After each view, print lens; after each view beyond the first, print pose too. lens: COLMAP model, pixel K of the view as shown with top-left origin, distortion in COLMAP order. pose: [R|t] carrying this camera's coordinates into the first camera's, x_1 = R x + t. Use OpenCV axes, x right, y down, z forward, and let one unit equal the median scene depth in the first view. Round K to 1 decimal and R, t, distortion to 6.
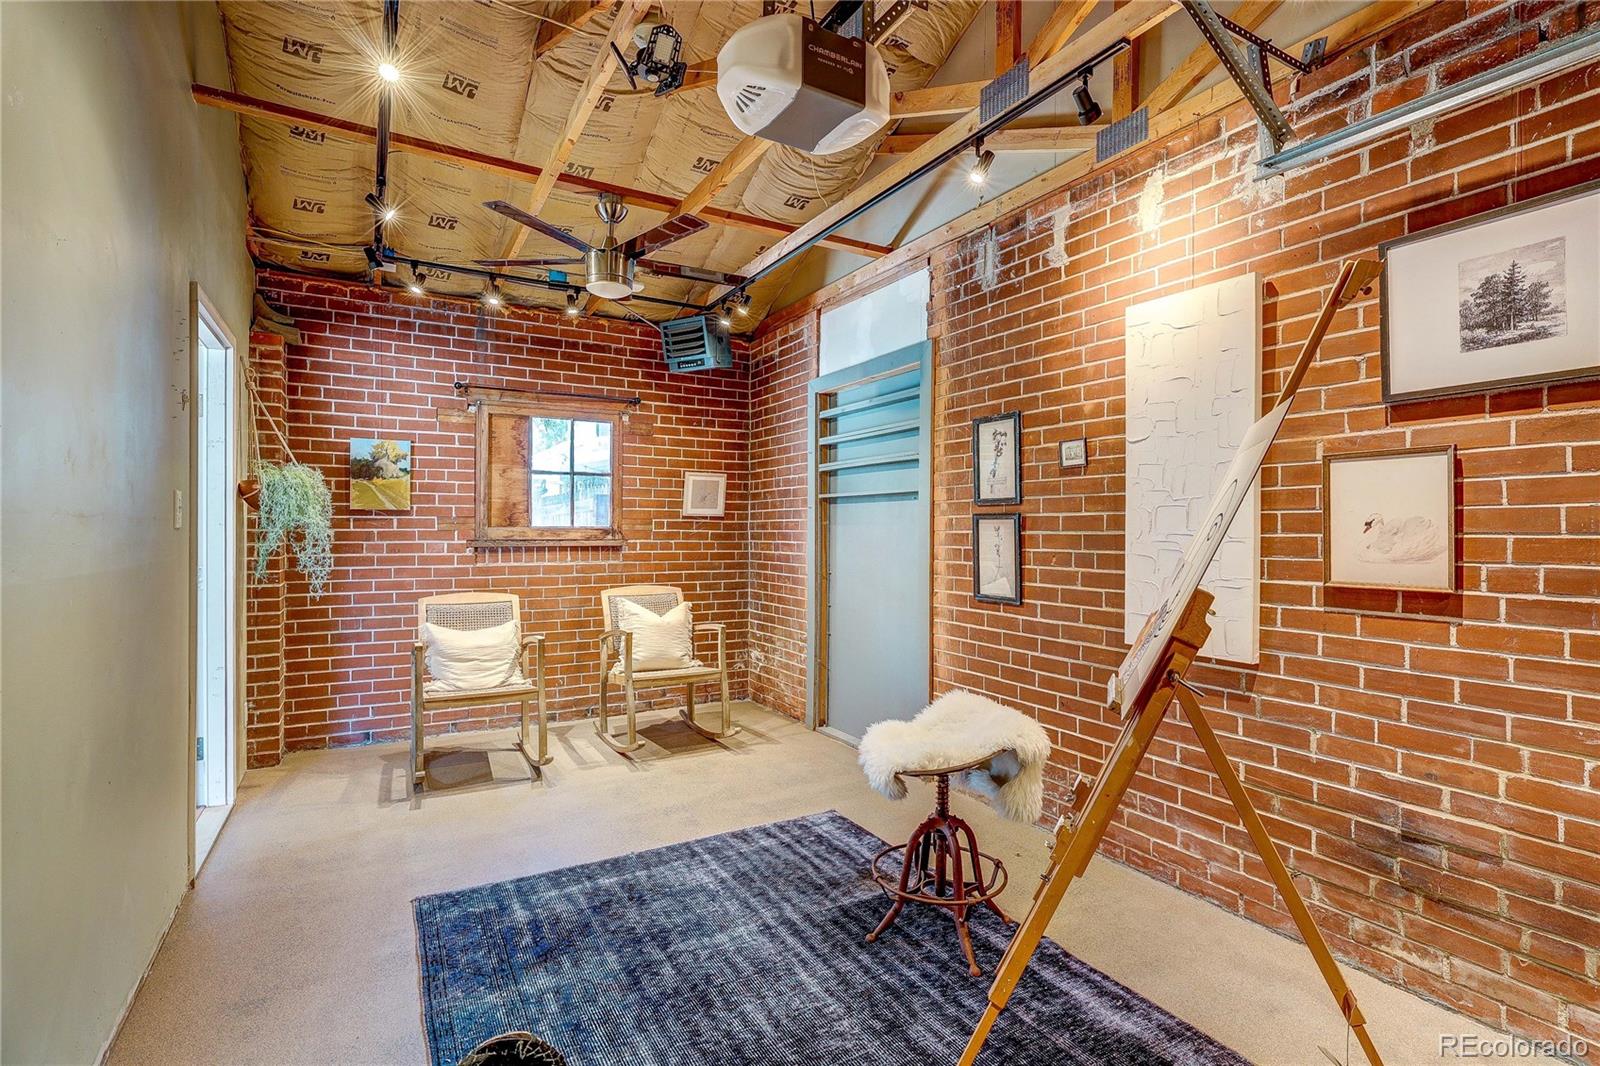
lens RADIAL K [[762.0, 0, 803.4], [0, 762.0, 540.6], [0, 0, 1]] dist [-0.001540, -0.000134]
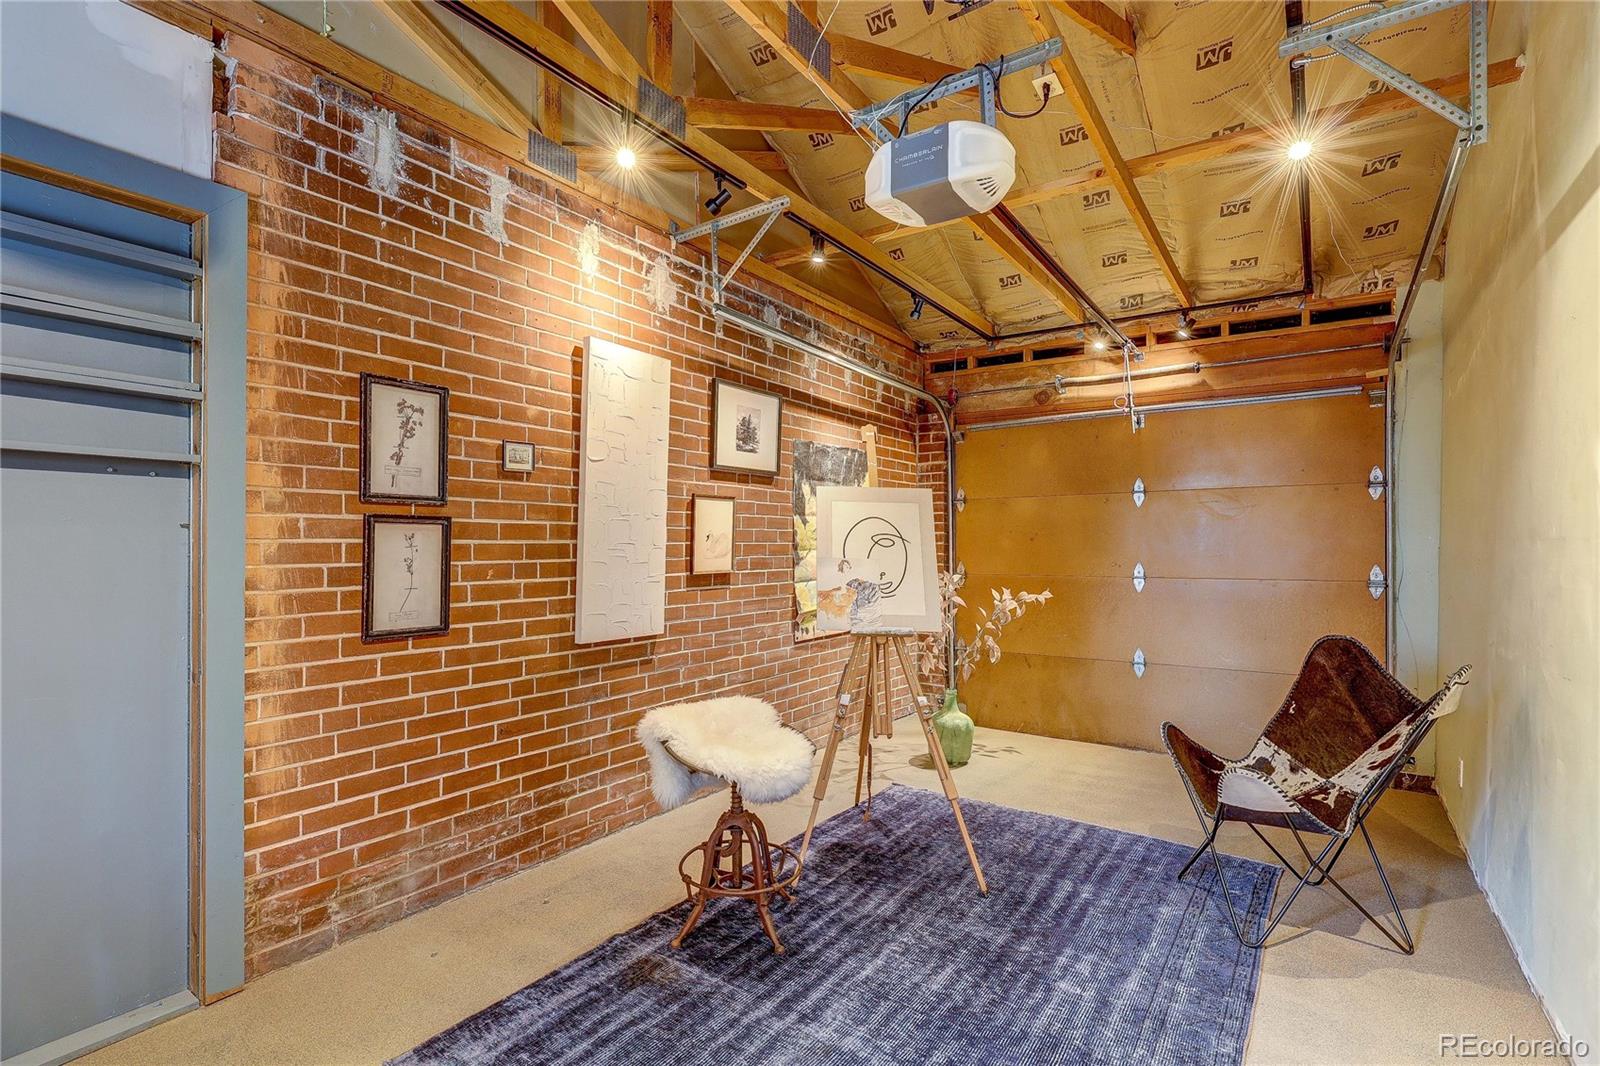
lens RADIAL K [[762.0, 0, 803.4], [0, 762.0, 540.6], [0, 0, 1]] dist [-0.001540, -0.000134]
pose [[-0.438771, -0.019405, 0.898389, -0.630902], [-0.008964, 0.999812, 0.017218, -0.030770], [-0.898554, -0.000498, -0.438862, 1.083060]]
